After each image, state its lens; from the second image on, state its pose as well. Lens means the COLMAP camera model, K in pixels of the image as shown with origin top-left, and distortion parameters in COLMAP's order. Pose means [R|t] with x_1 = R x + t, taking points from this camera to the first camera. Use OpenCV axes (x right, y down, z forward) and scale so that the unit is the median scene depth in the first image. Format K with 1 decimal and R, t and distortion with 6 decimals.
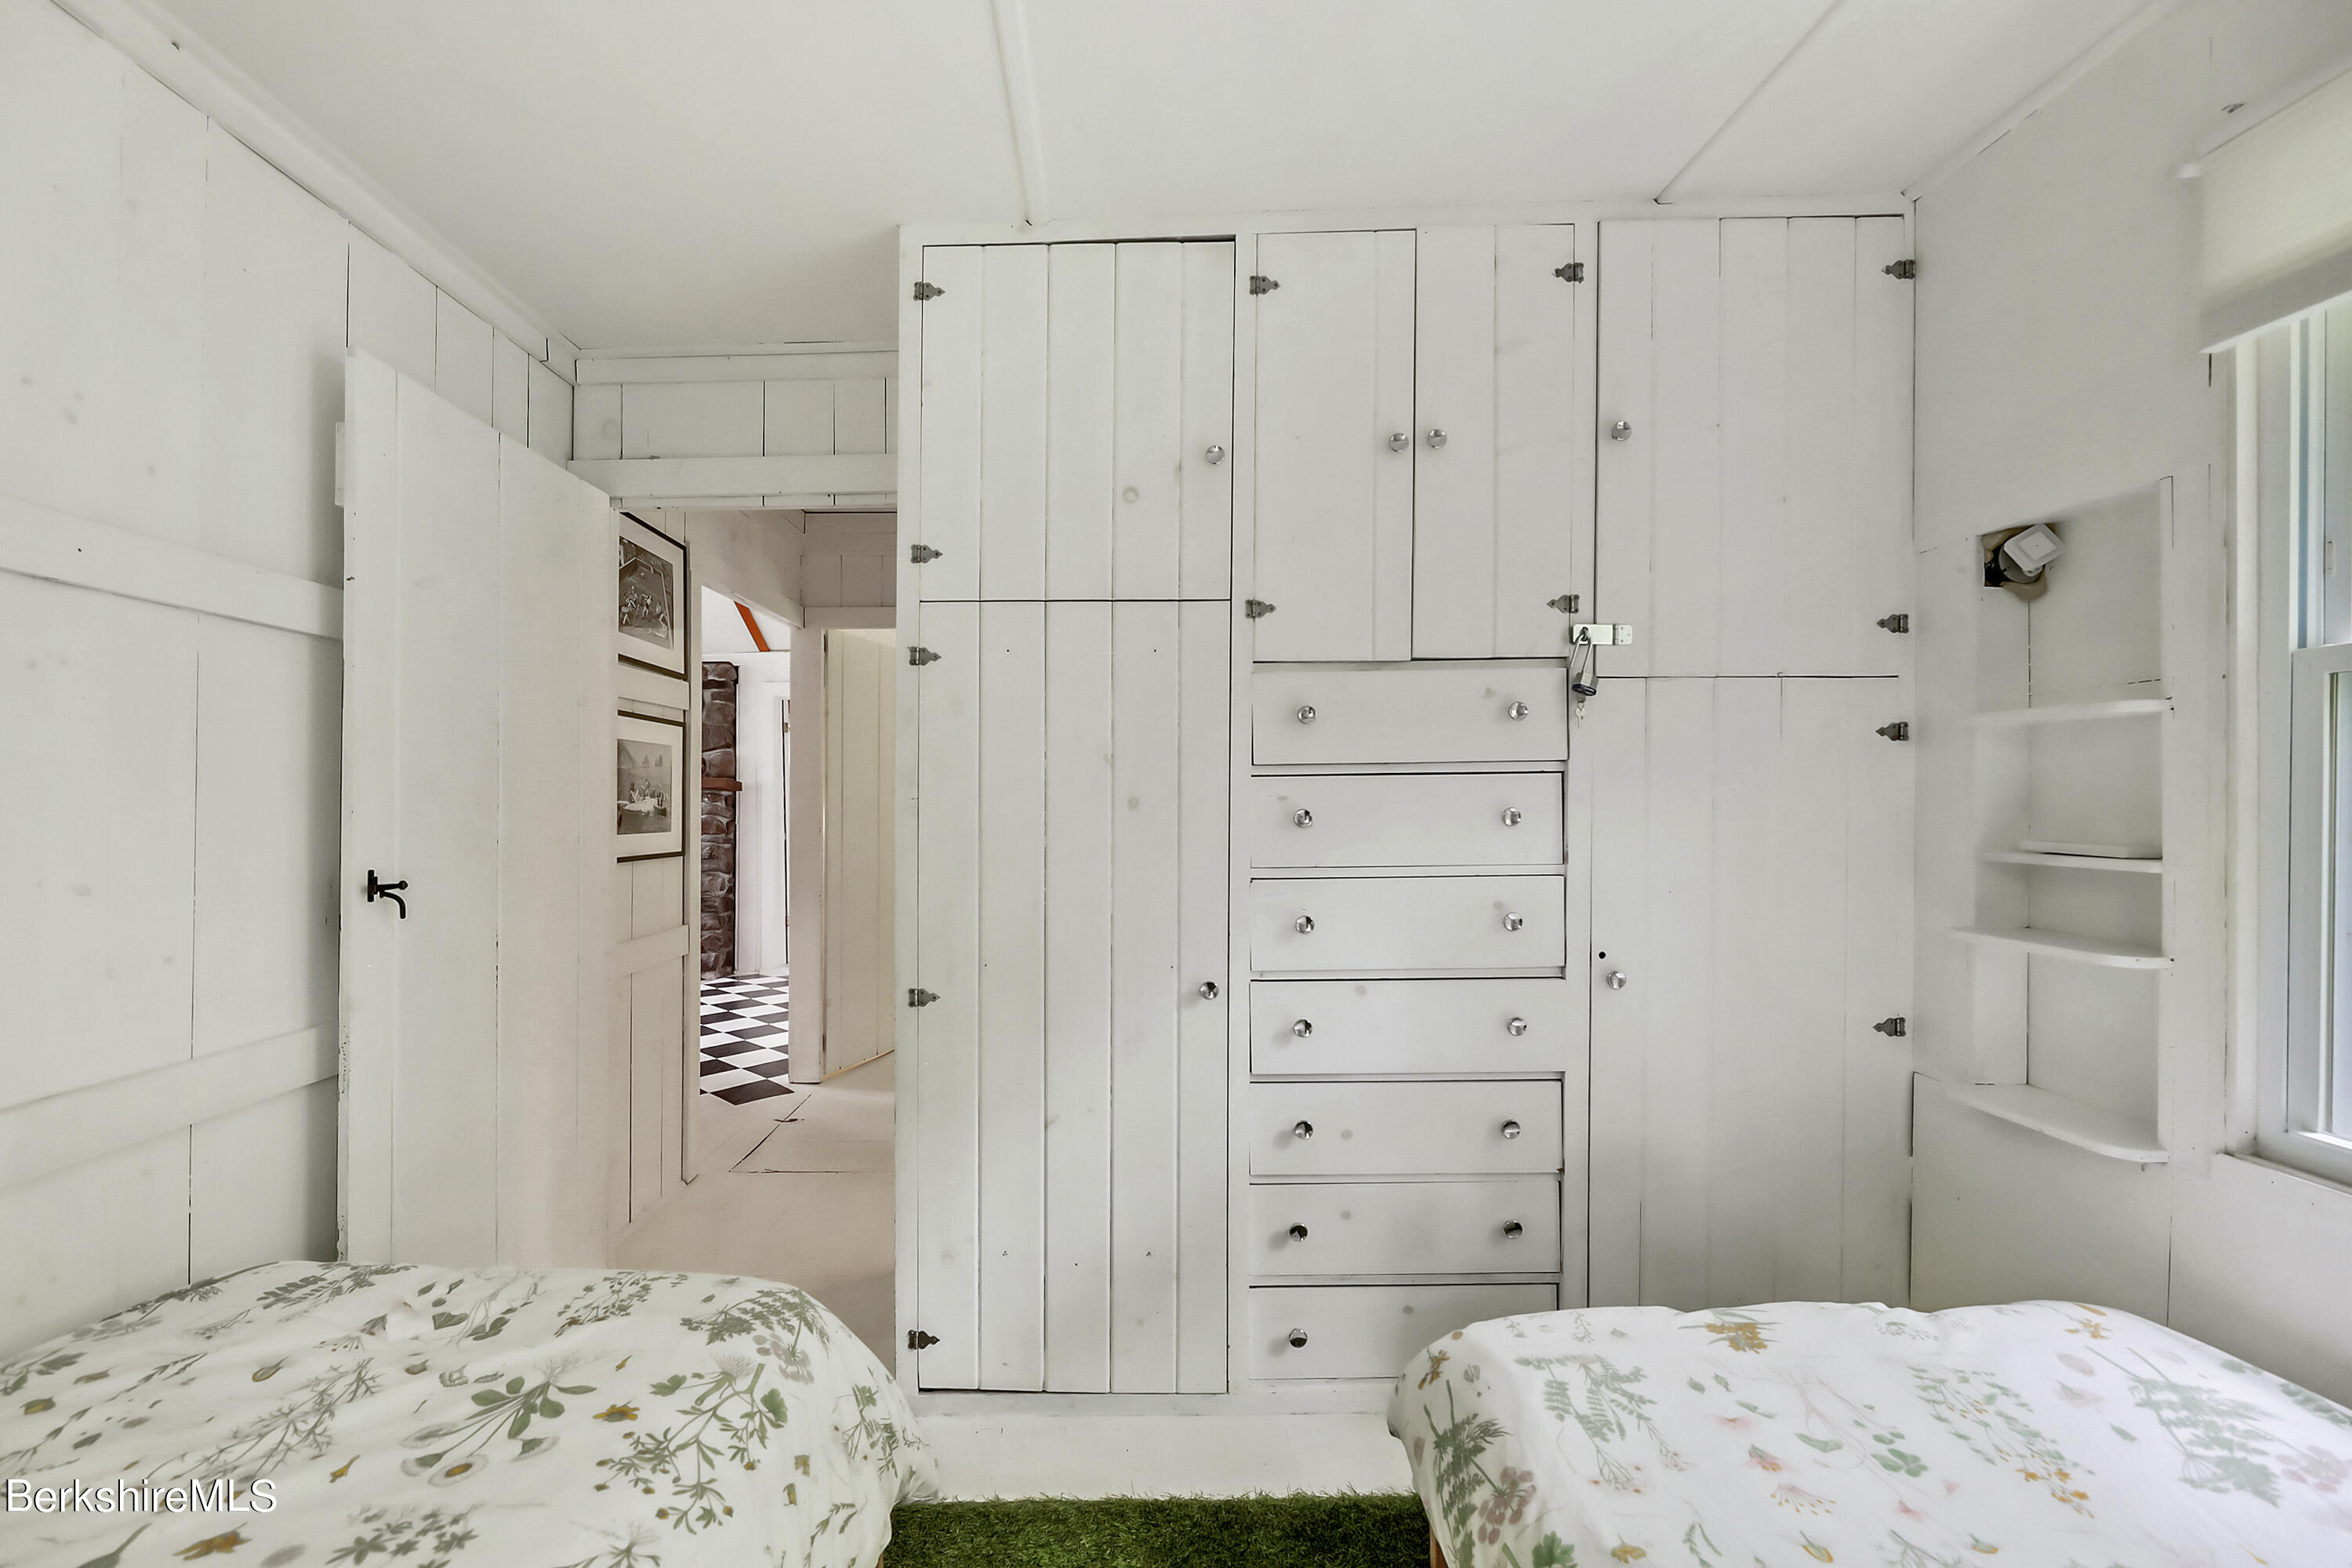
lens RADIAL K [[950.7, 0, 1109.9], [0, 950.7, 791.2], [0, 0, 1]] dist [0.000410, 0.000001]
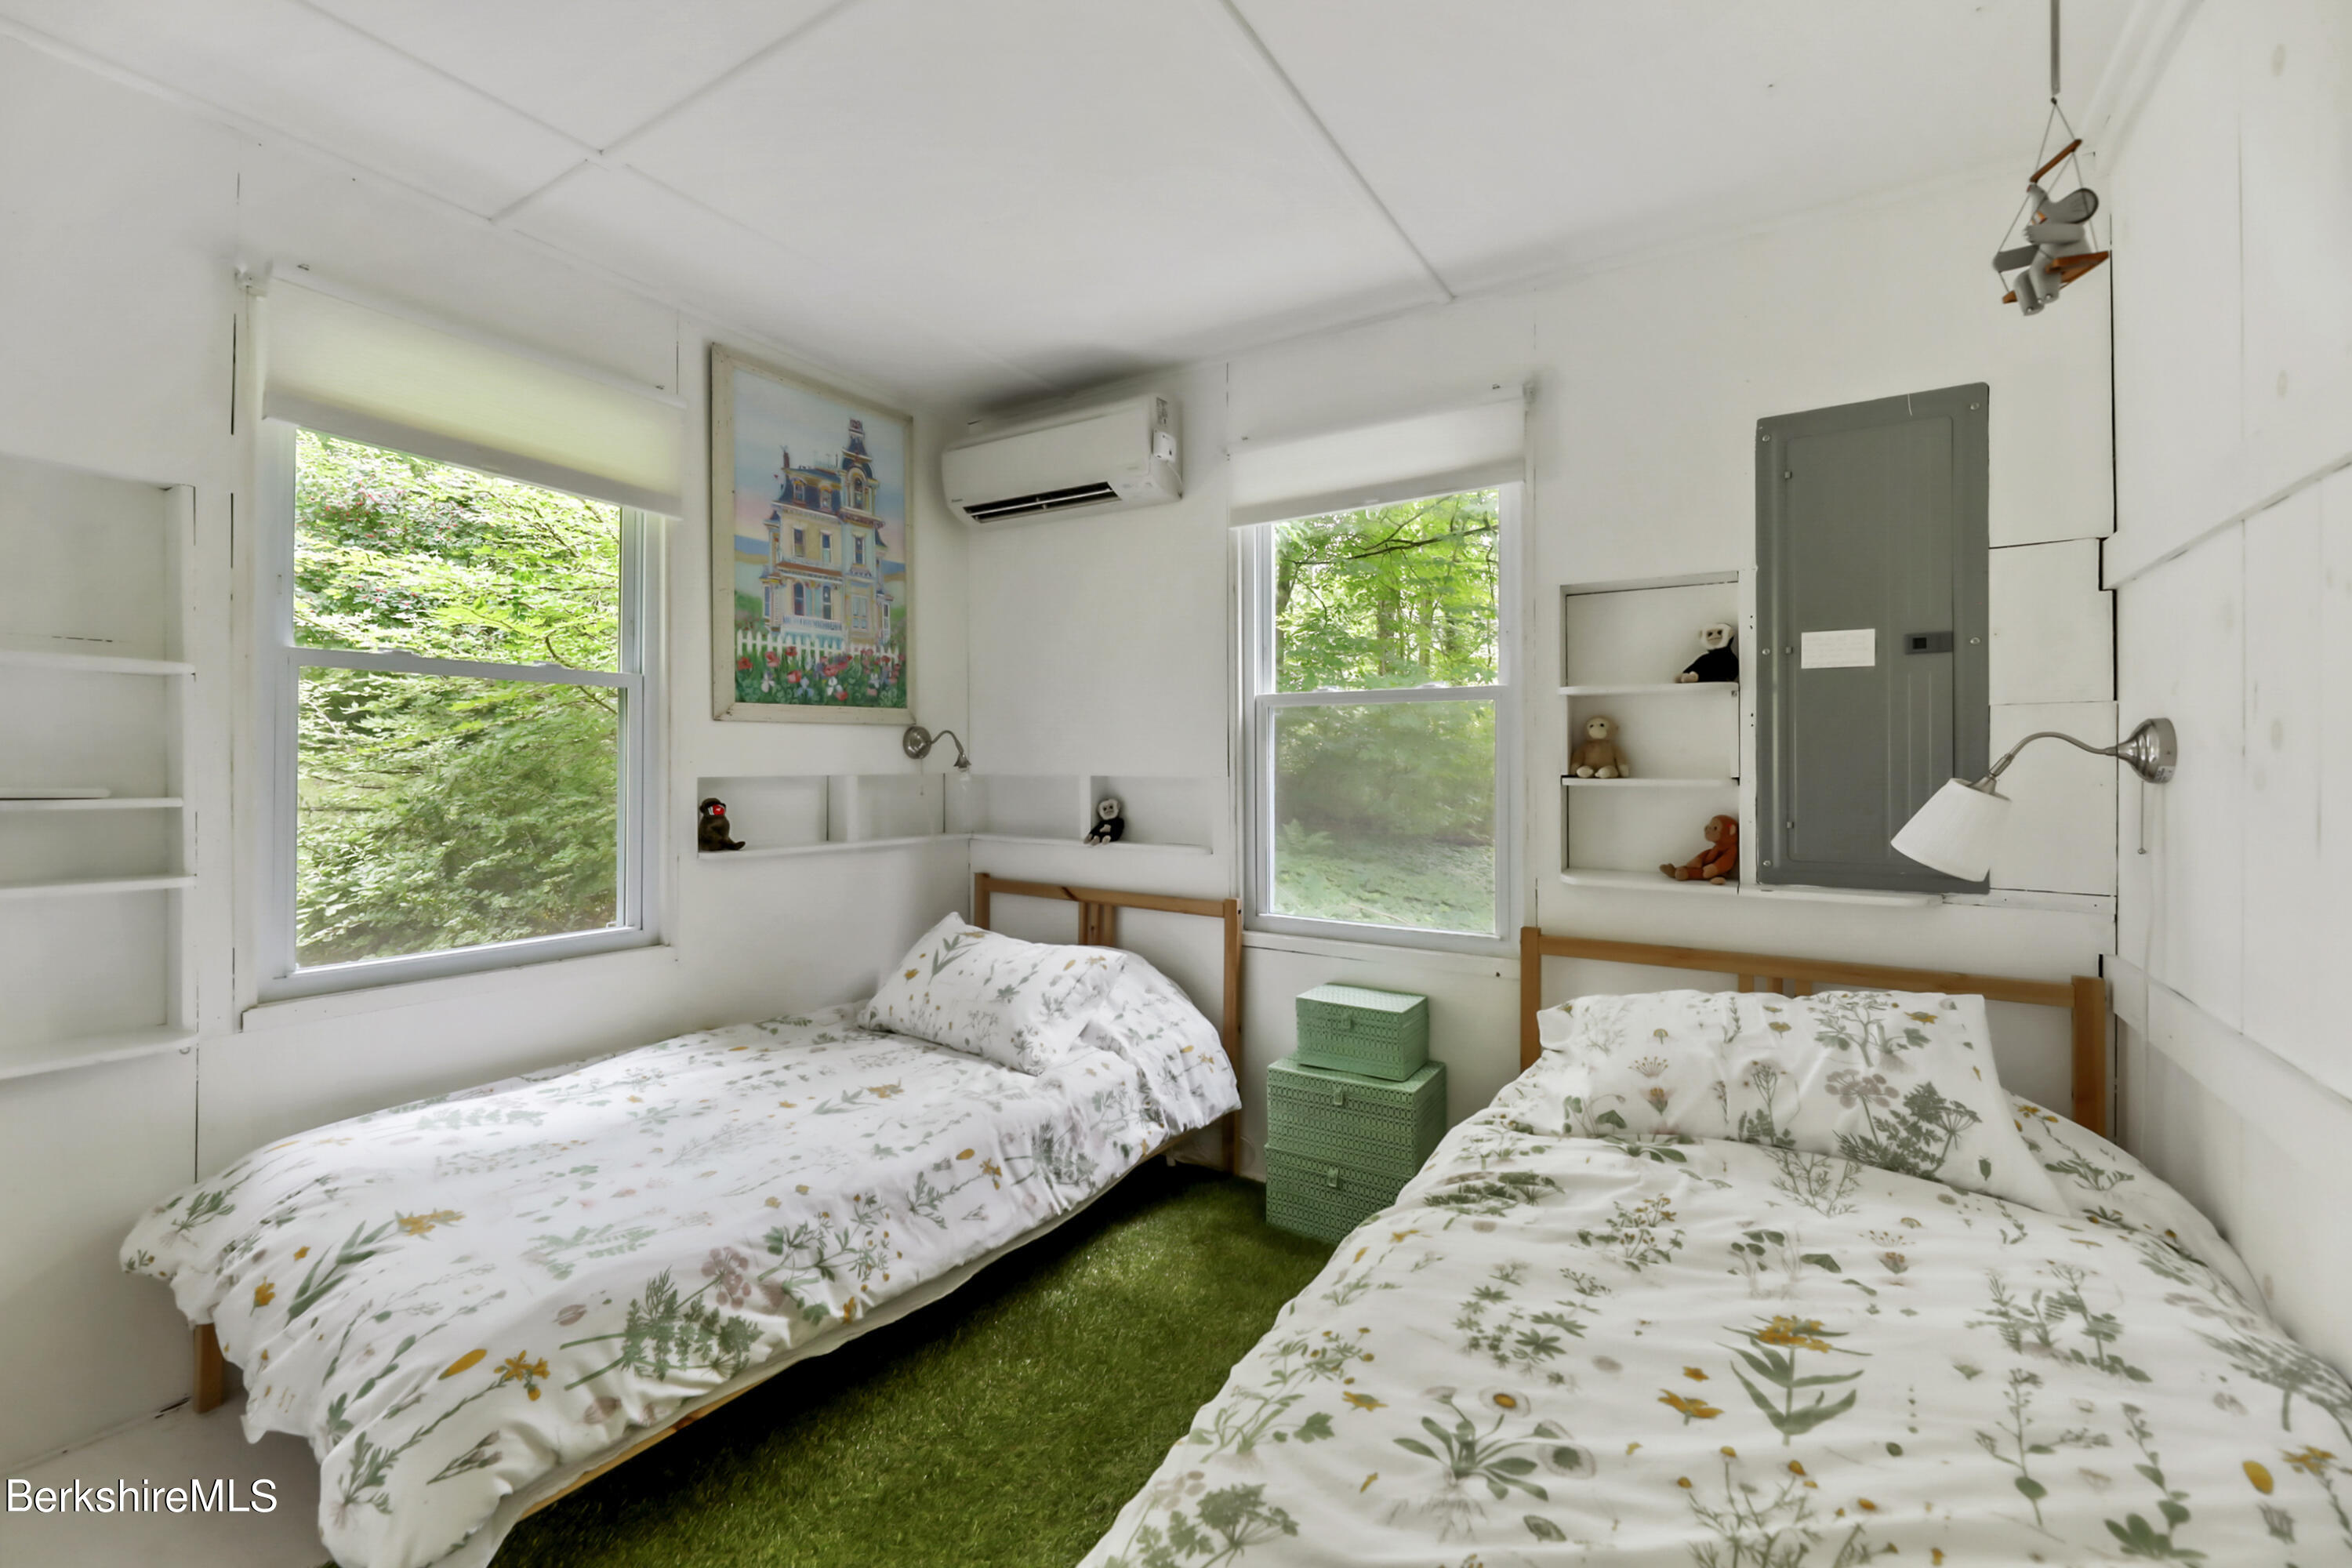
lens RADIAL K [[976.0, 0, 1178.6], [0, 976.0, 787.7], [0, 0, 1]] dist [0.000144, -0.000266]
pose [[-0.849160, -0.009674, 0.528047, -0.742134], [-0.004980, 0.999934, 0.010312, 0.050699], [-0.528113, 0.006126, -0.849152, 1.635220]]
